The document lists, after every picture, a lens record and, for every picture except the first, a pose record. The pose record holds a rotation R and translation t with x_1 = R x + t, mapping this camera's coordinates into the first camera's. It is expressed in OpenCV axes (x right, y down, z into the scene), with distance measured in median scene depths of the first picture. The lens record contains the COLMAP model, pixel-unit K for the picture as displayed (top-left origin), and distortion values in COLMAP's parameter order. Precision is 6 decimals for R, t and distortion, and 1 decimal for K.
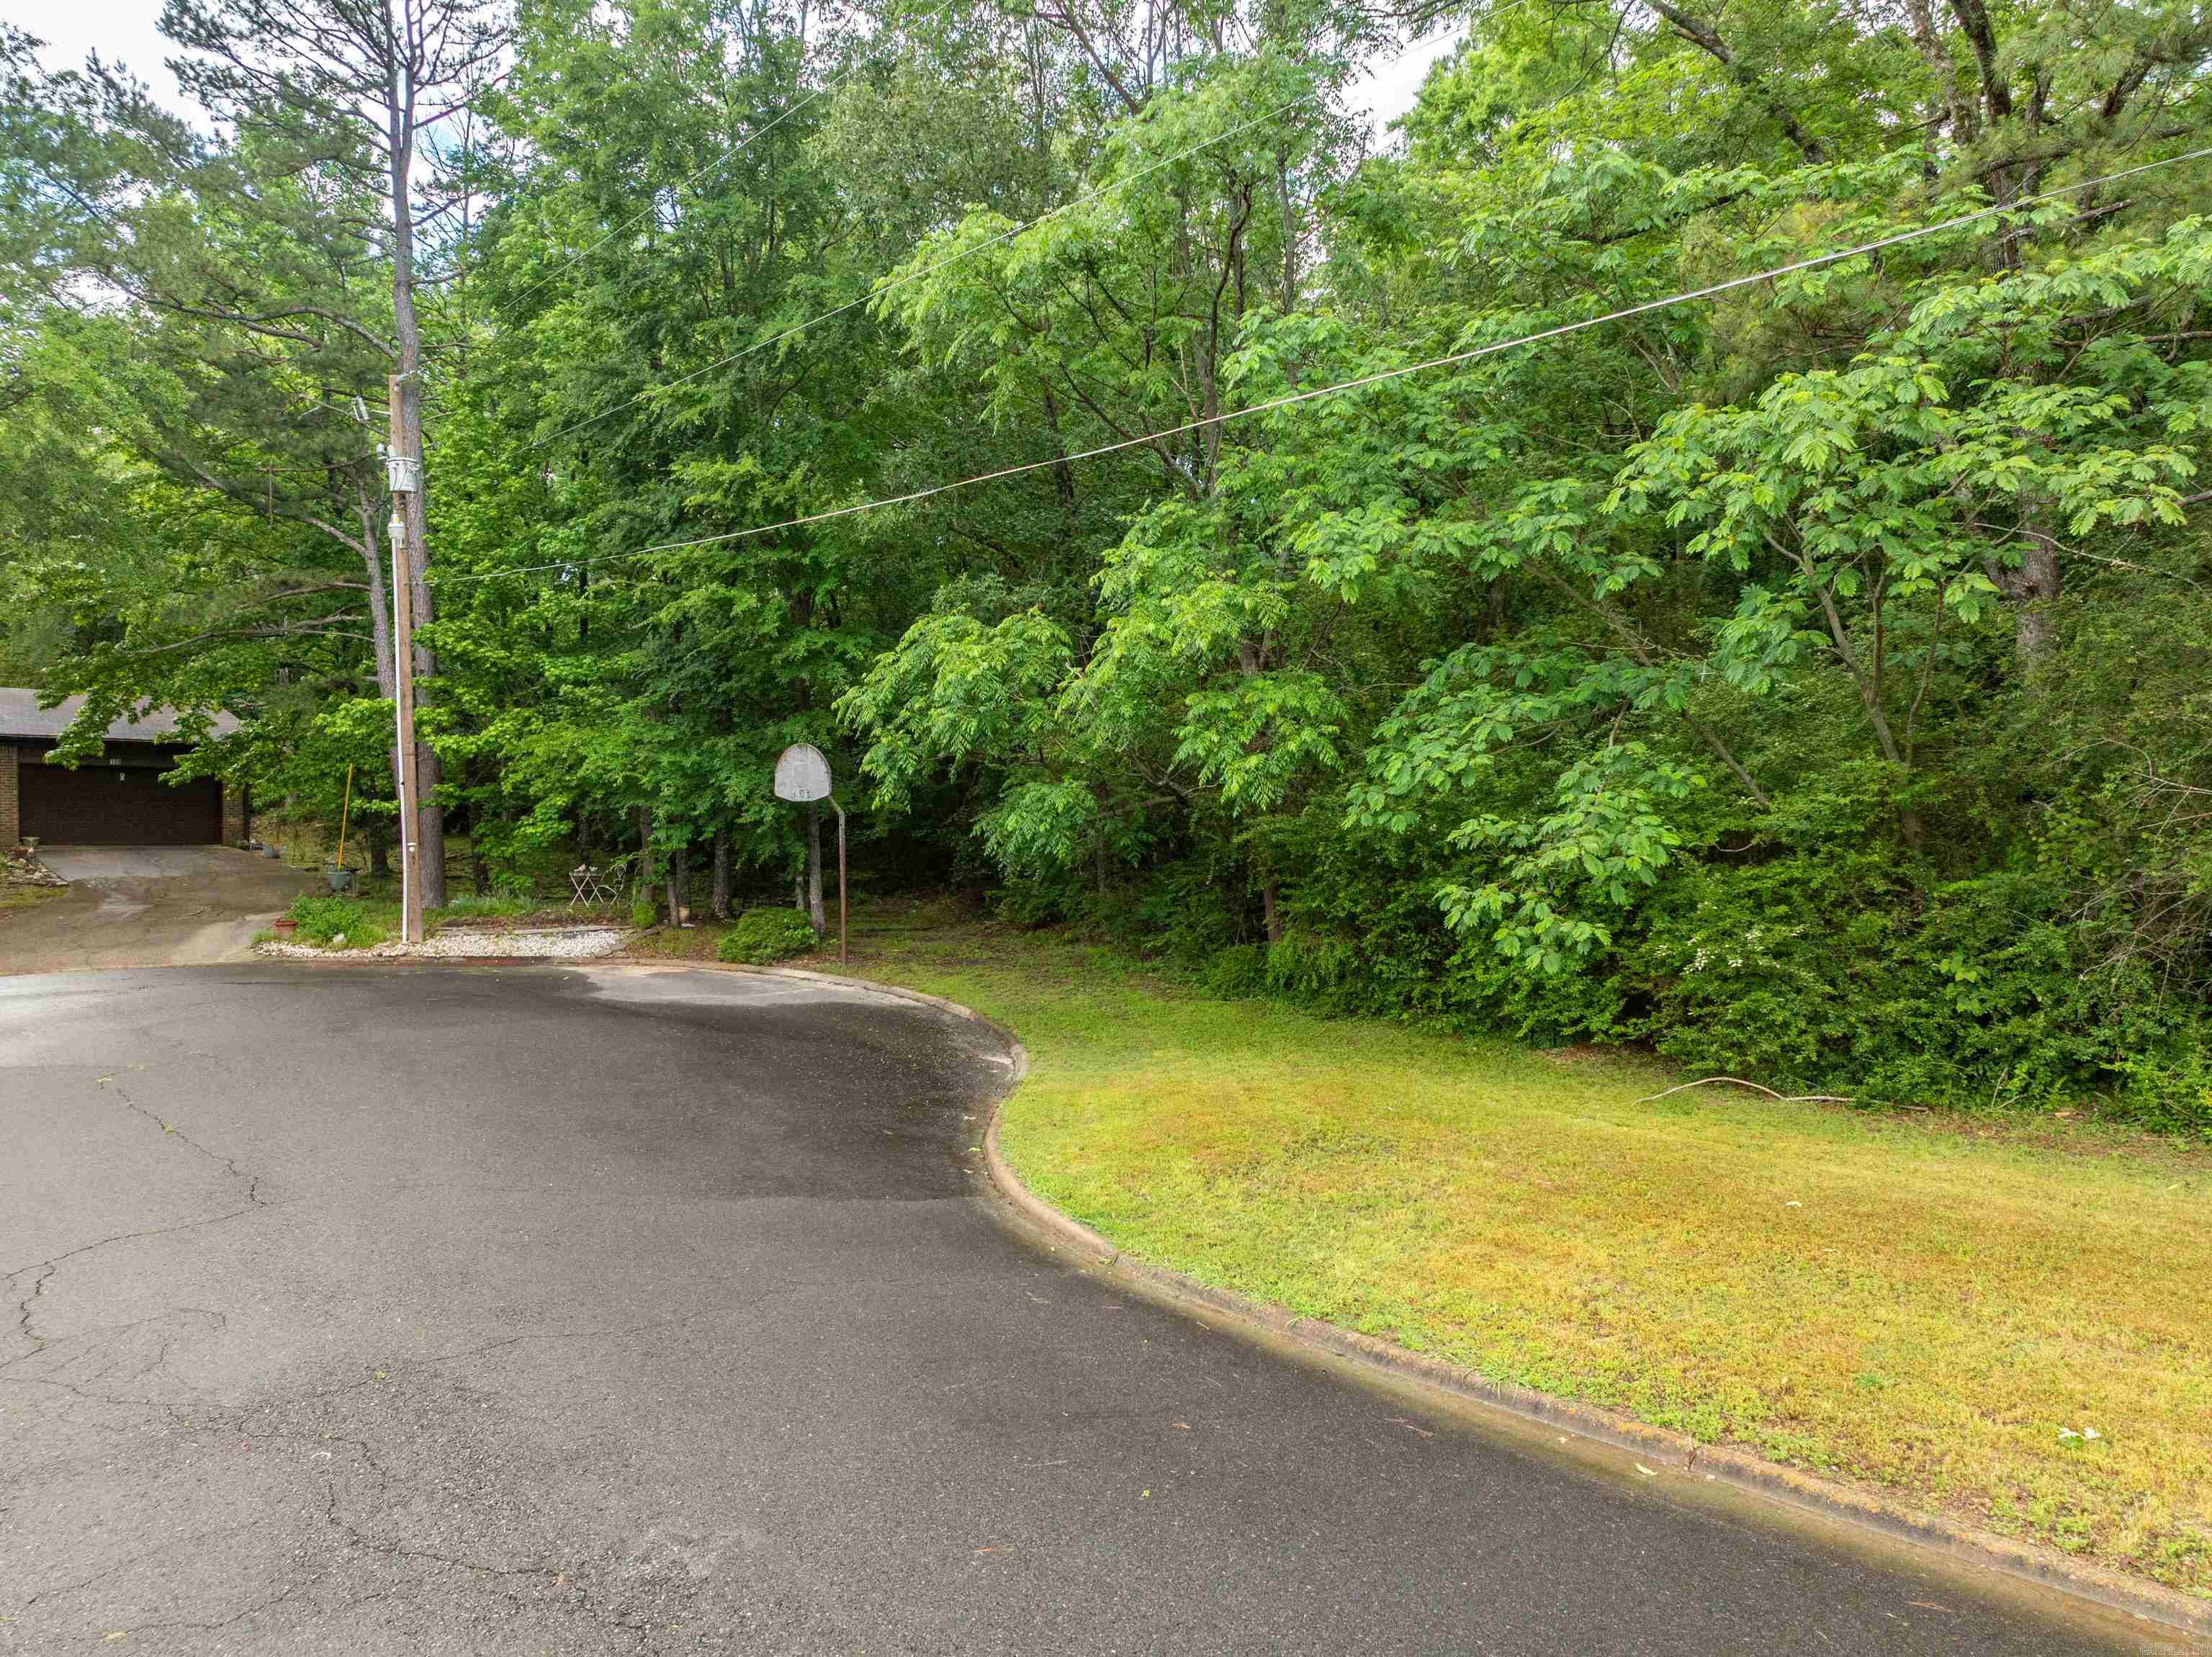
lens RADIAL K [[1563.6, 0, 1106.0], [0, 1563.6, 828.5], [0, 0, 1]] dist [-0.040068, 0.025686]
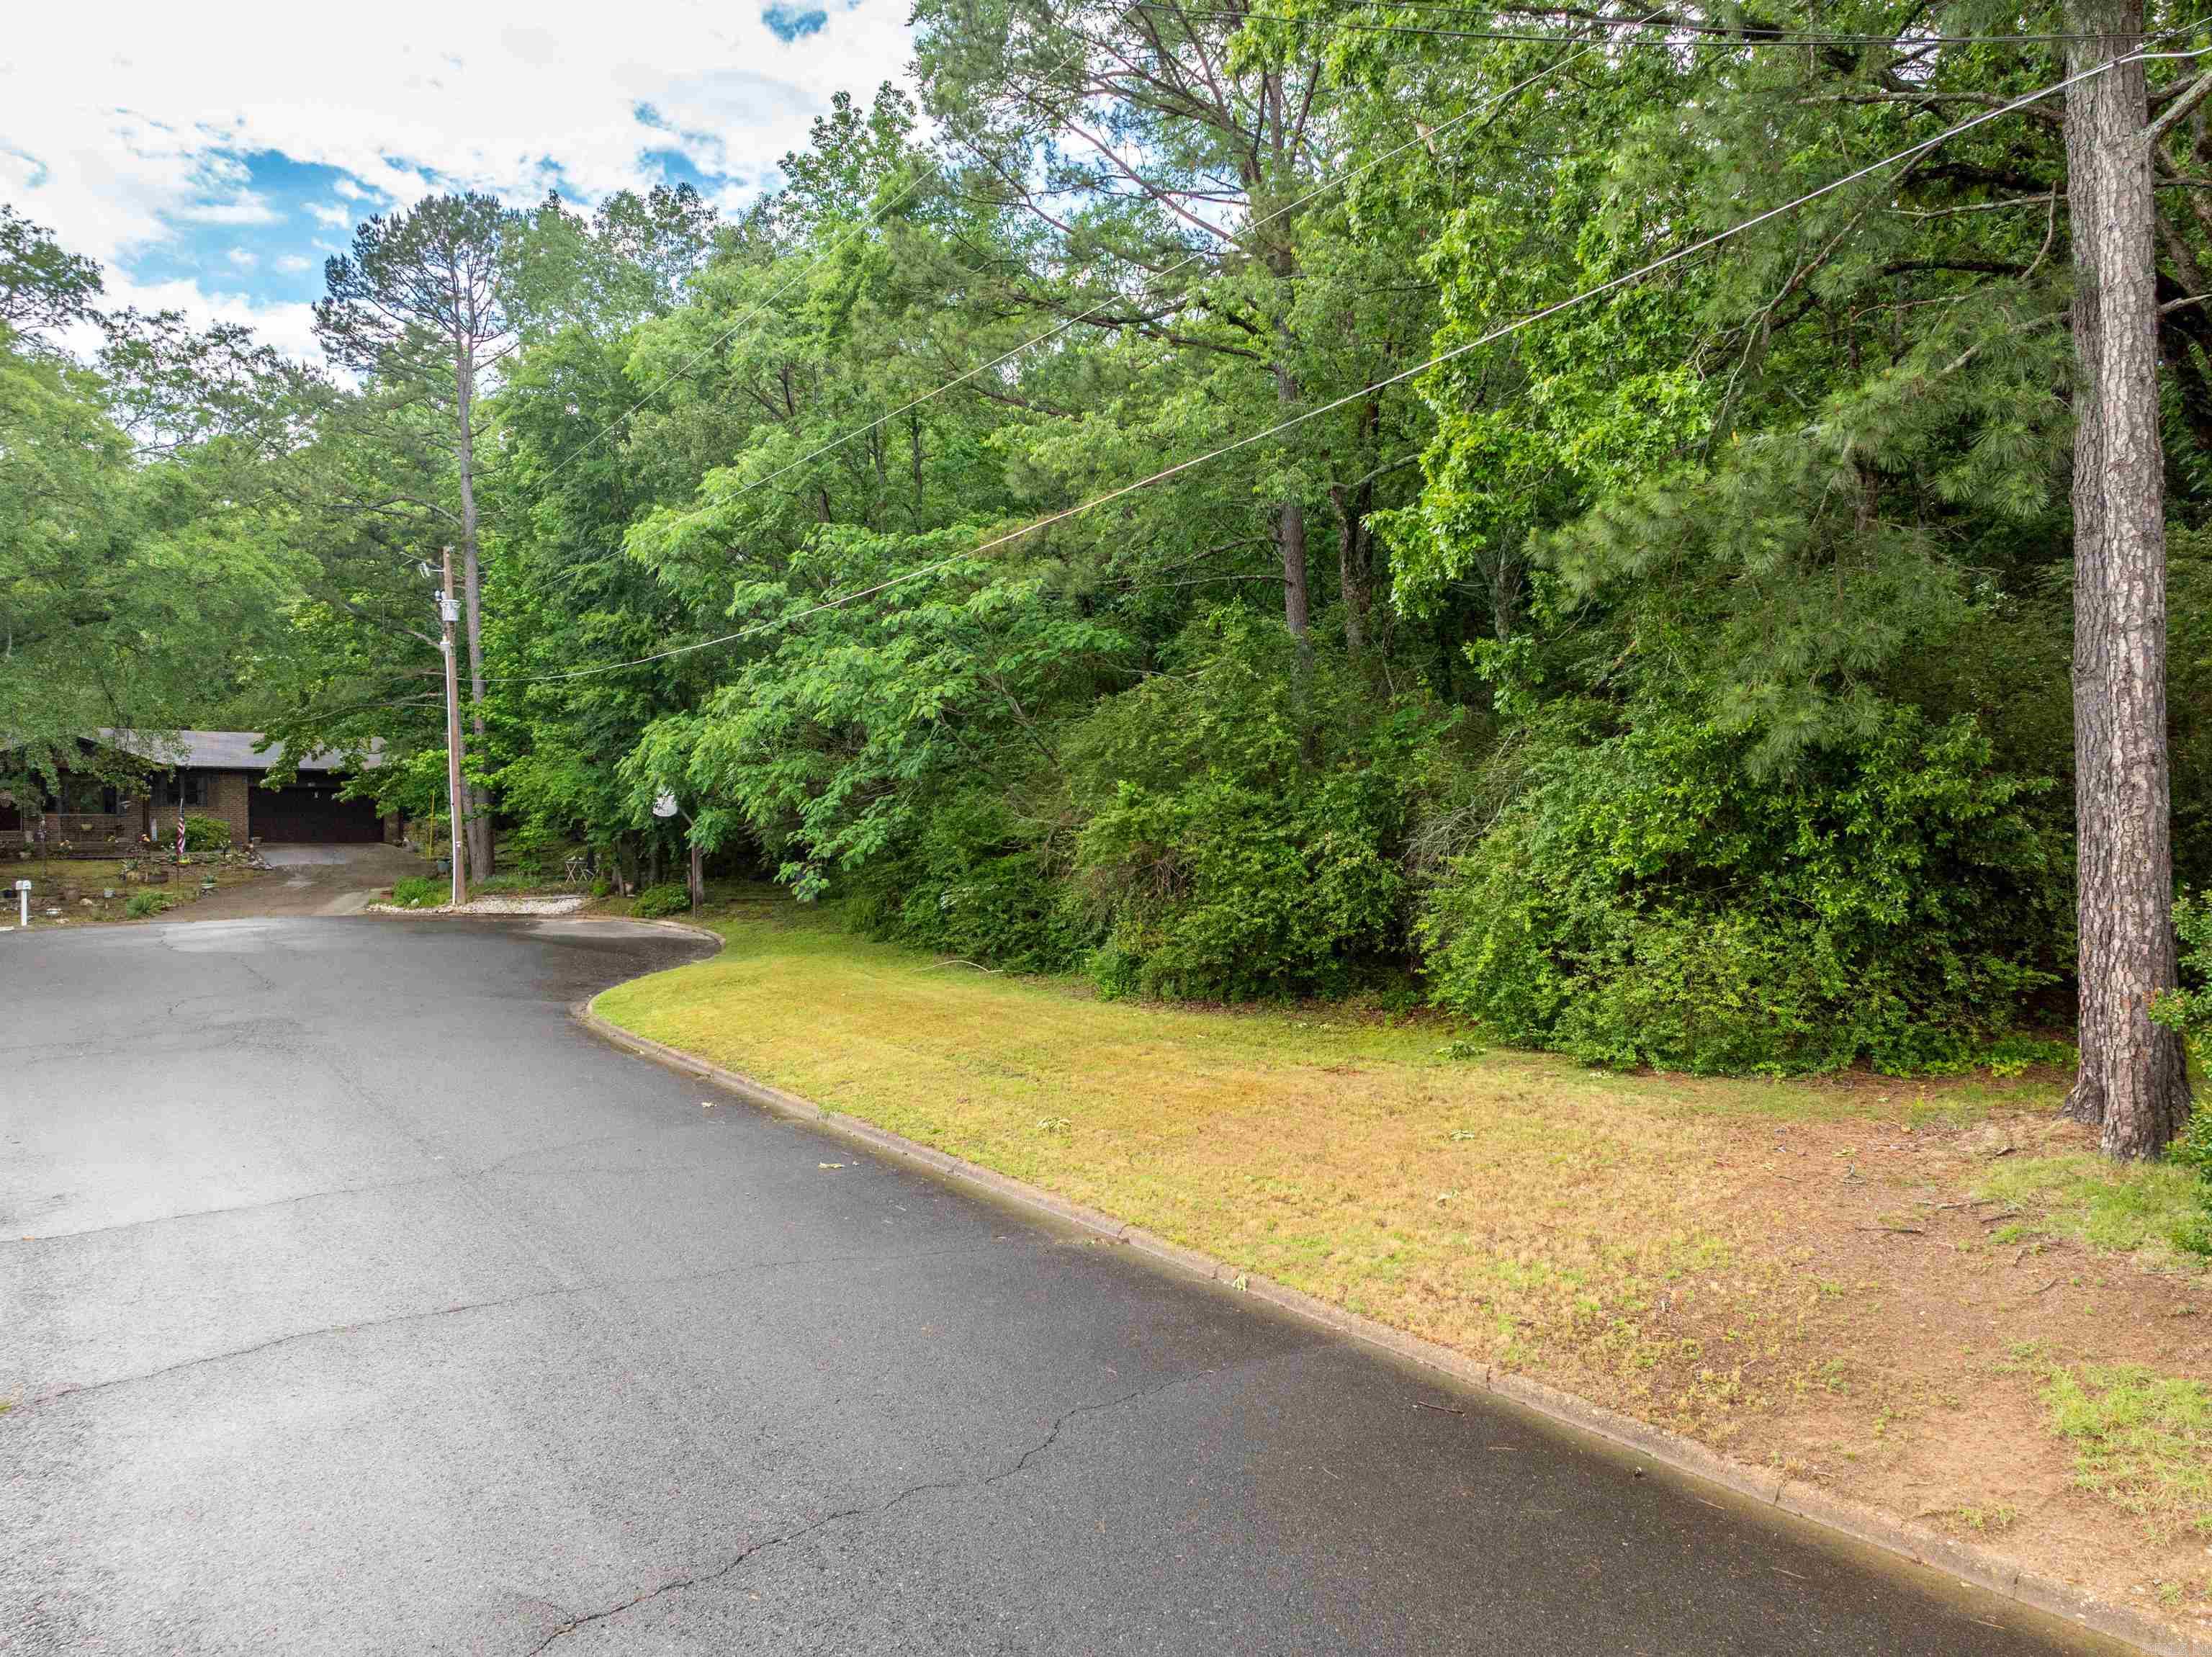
lens RADIAL K [[1563.6, 0, 1106.0], [0, 1563.6, 828.5], [0, 0, 1]] dist [-0.040068, 0.025686]
pose [[0.990451, 0.001059, -0.137861, 1.017495], [-0.000989, 0.999999, 0.000579, -0.013698], [0.137861, -0.000437, 0.990451, -1.143407]]
